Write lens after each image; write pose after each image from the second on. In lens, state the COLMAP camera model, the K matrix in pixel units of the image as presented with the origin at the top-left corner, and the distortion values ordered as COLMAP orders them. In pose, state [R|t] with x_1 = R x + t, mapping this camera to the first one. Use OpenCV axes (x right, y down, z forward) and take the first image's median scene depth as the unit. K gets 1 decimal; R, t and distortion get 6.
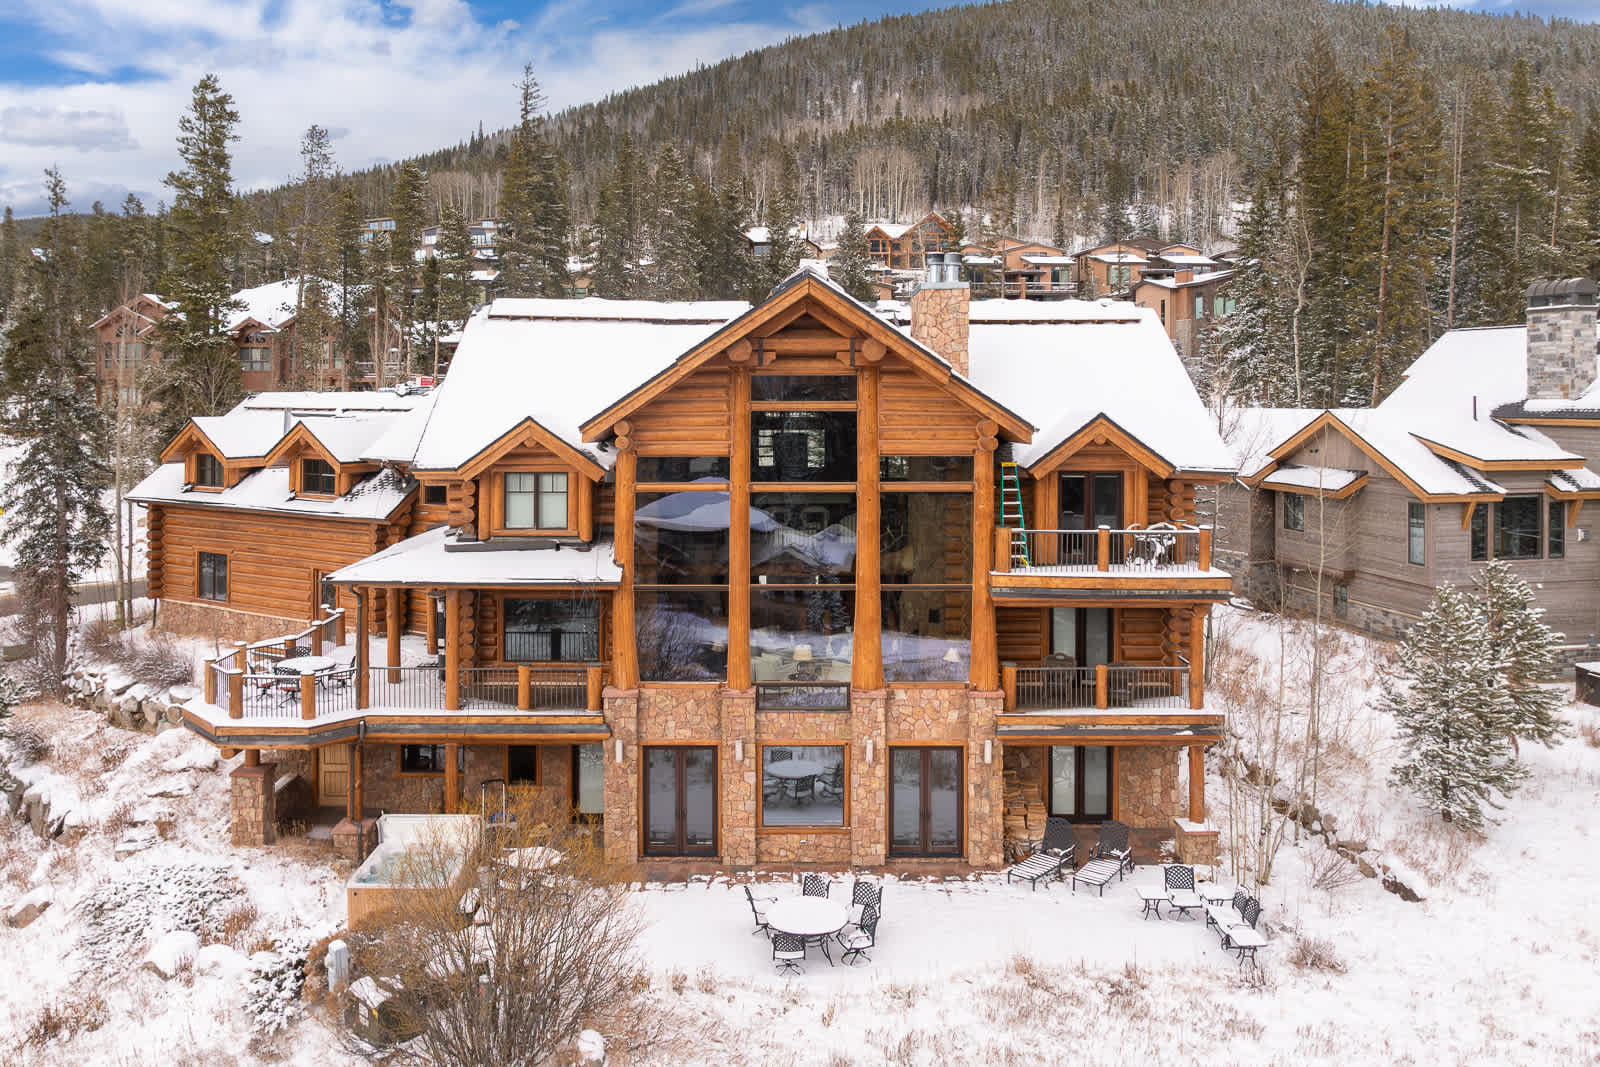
lens RADIAL K [[1123.5, 0, 800.2], [0, 1123.5, 497.7], [0, 0, 1]] dist [-0.024516, 0.000330]
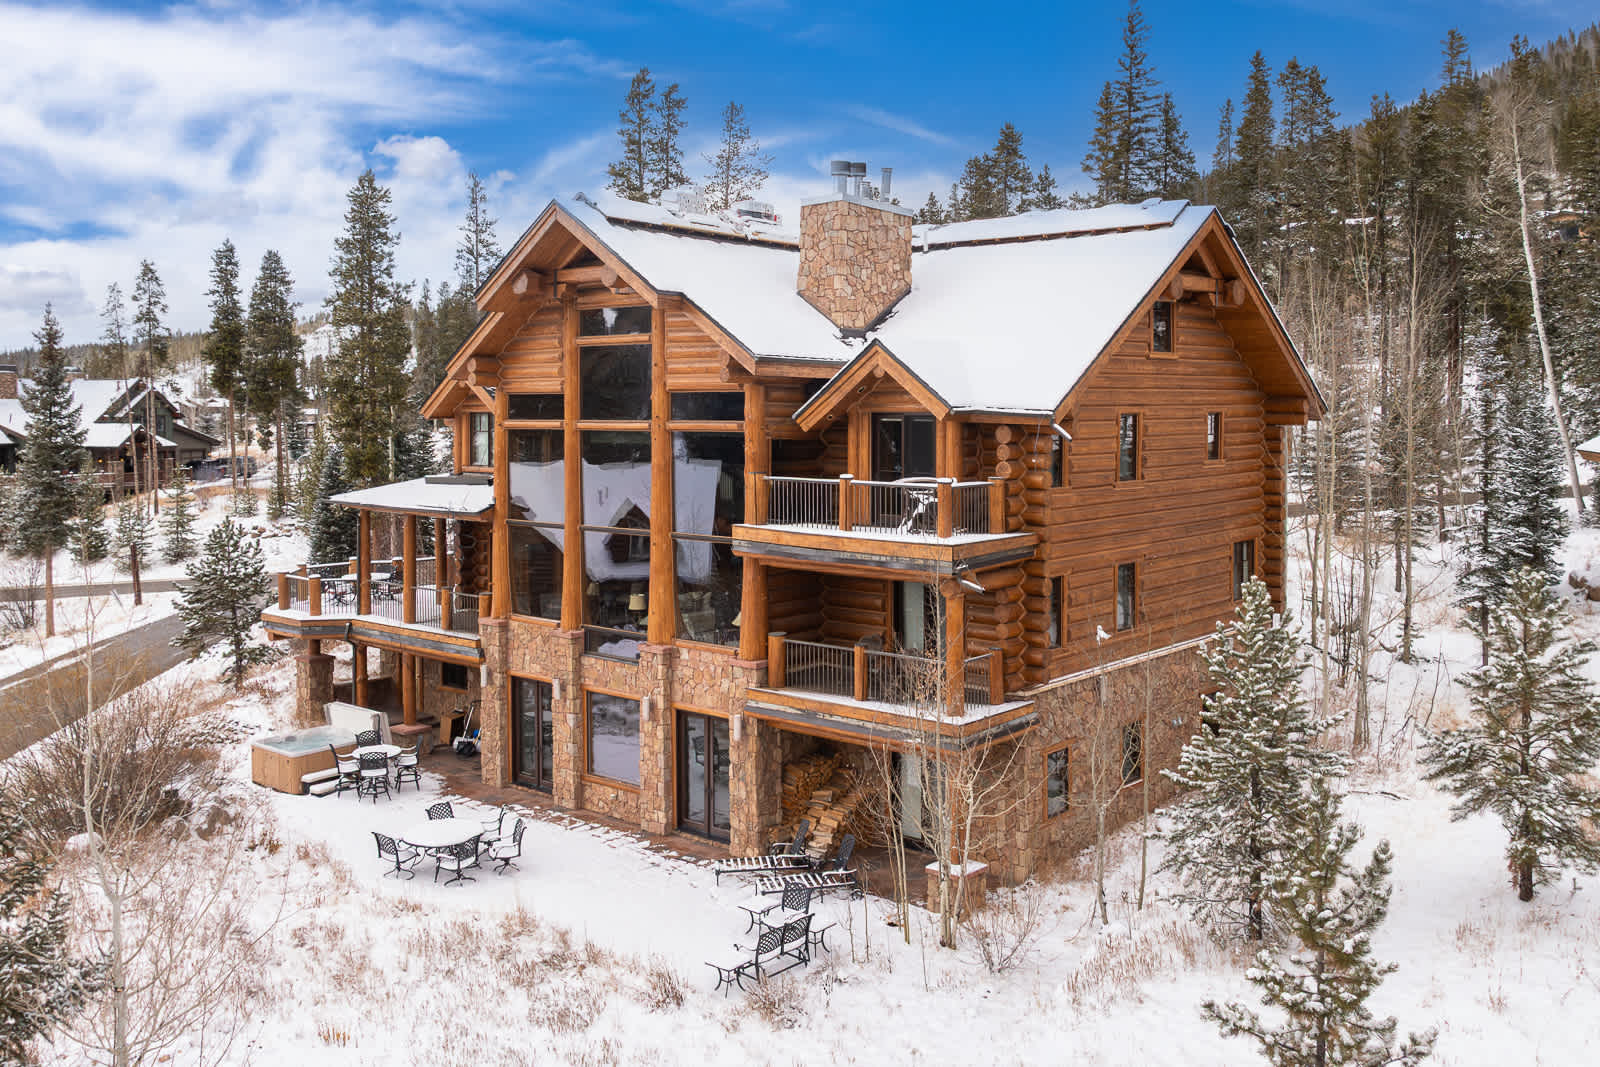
lens RADIAL K [[1300.8, 0, 800.0], [0, 1300.8, 533.5], [0, 0, 1]] dist [-0.046564, 0.000465]
pose [[0.795756, 0.063275, -0.602303, 0.802520], [-0.050292, 0.997996, 0.038399, 0.032029], [0.603526, -0.000265, 0.797343, 0.213703]]
